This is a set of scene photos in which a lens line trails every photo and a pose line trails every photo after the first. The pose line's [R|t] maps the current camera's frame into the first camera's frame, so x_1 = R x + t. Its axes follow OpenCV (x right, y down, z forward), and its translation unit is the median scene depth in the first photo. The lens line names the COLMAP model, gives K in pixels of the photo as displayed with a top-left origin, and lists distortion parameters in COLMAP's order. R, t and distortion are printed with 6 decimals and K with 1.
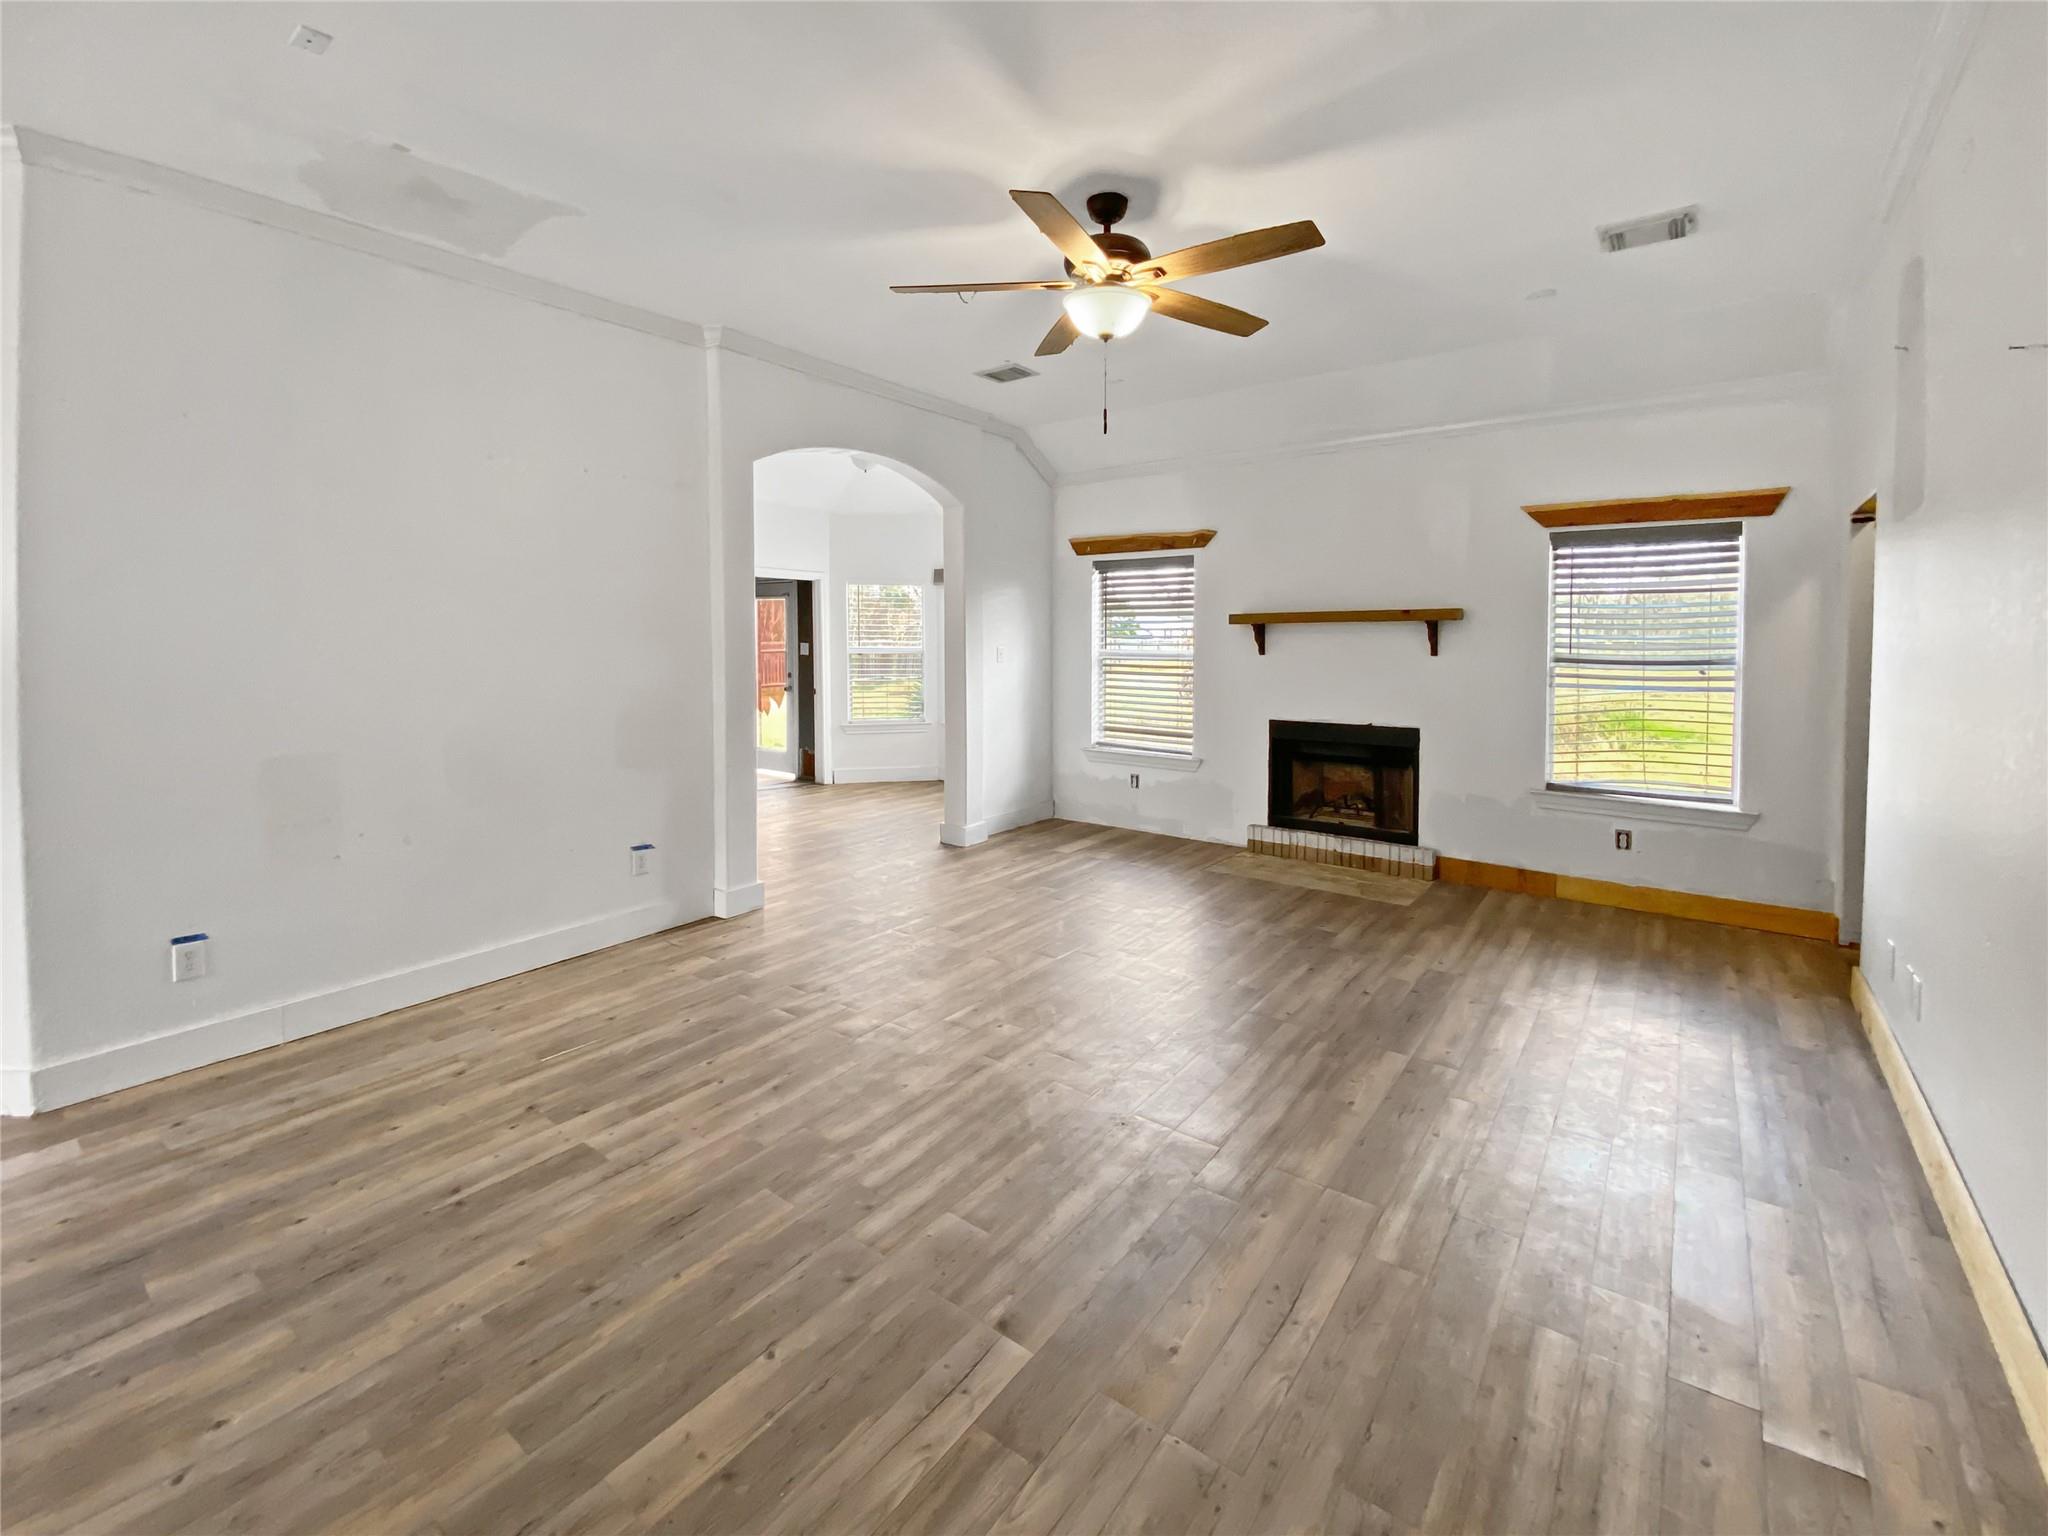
lens RADIAL K [[861.7, 0, 1030.5], [0, 861.7, 667.6], [0, 0, 1]] dist [0.033616, -0.021171]
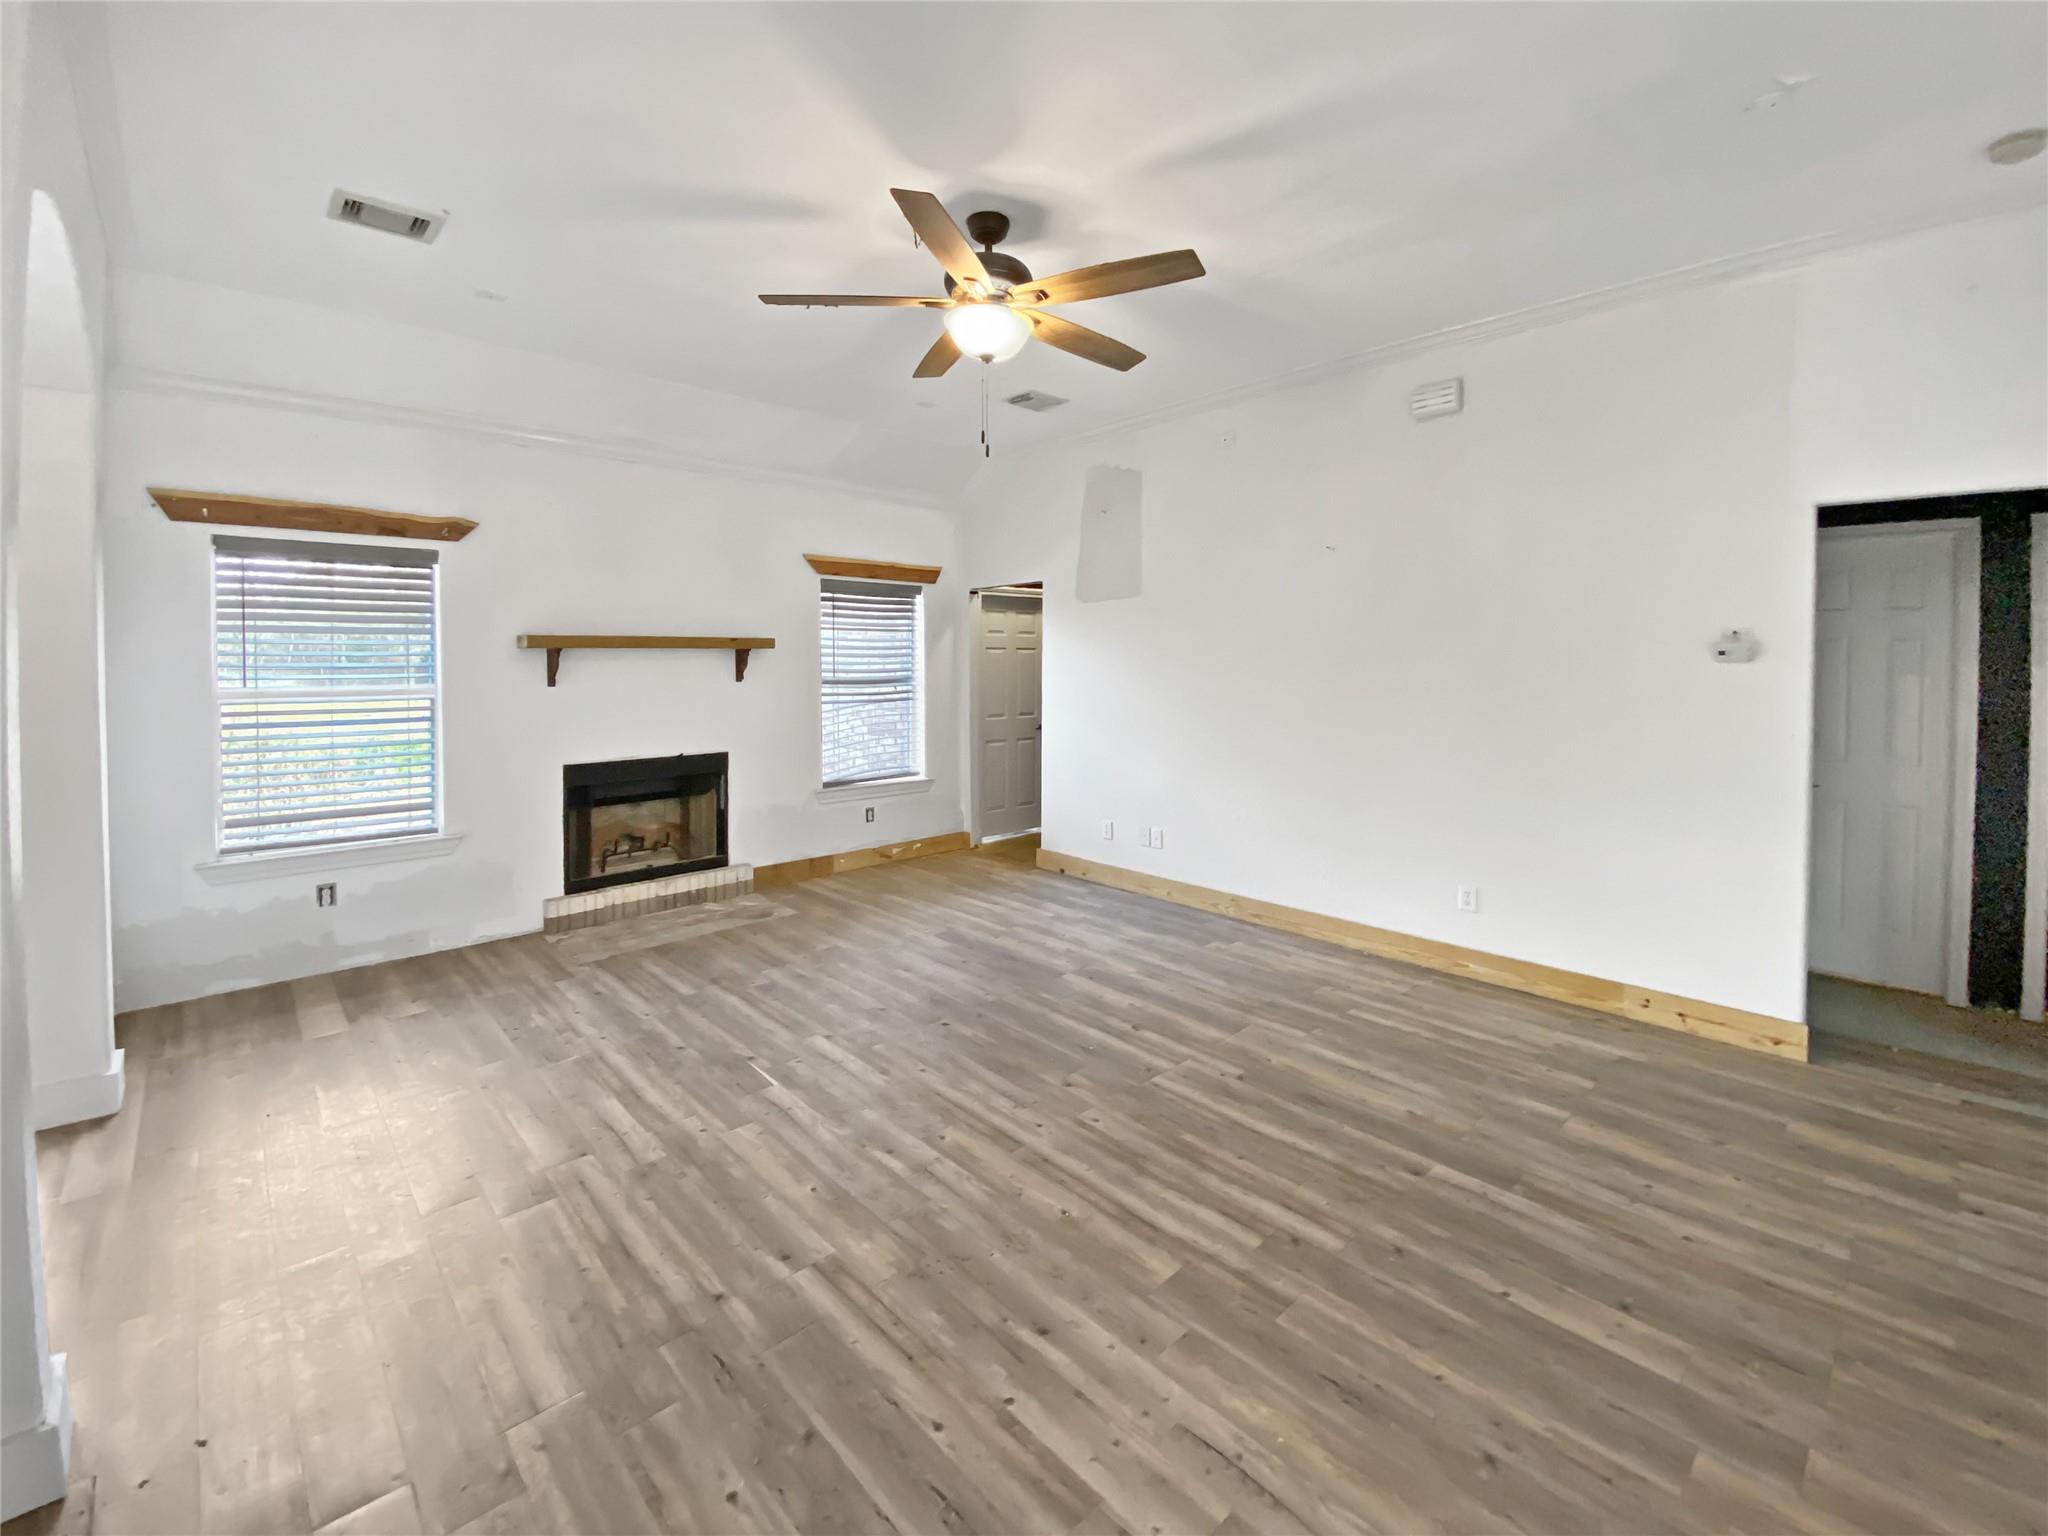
lens RADIAL K [[861.7, 0, 1030.5], [0, 861.7, 667.6], [0, 0, 1]] dist [0.033616, -0.021171]
pose [[0.175285, -0.012222, 0.984442, -0.558051], [0.038114, 0.999258, 0.005620, -0.024892], [-0.983780, 0.036536, 0.175621, 0.504313]]
